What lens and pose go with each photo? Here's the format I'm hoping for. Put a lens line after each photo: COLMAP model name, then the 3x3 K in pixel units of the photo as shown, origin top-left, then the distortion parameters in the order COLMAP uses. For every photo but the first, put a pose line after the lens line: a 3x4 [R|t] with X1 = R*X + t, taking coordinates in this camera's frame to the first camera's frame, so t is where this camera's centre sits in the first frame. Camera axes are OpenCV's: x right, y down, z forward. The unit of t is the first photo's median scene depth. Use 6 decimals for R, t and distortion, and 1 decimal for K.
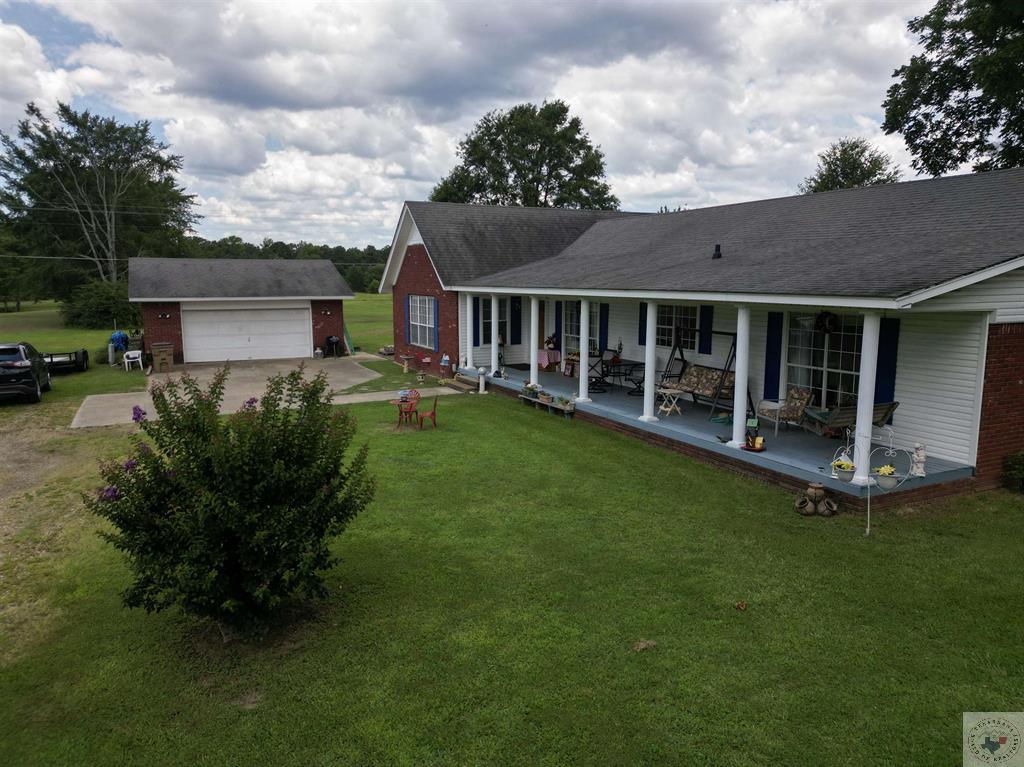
lens RADIAL K [[734.3, 0, 512.0], [0, 734.3, 383.5], [0, 0, 1]] dist [0.067327, 0.000478]
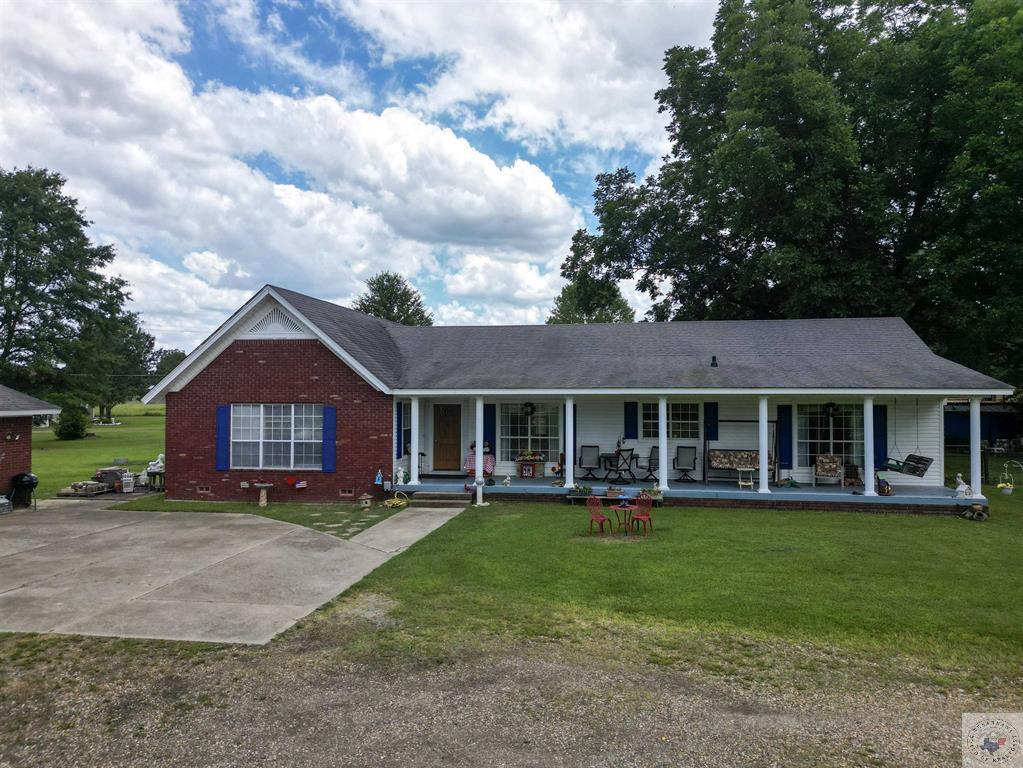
lens RADIAL K [[733.6, 0, 511.5], [0, 733.6, 384.0], [0, 0, 1]] dist [0.067327, 0.000478]
pose [[0.569567, 0.006477, 0.821919, -0.991132], [0.119103, 0.988765, -0.090327, -0.062406], [-0.813270, 0.149340, 0.562396, 0.554914]]
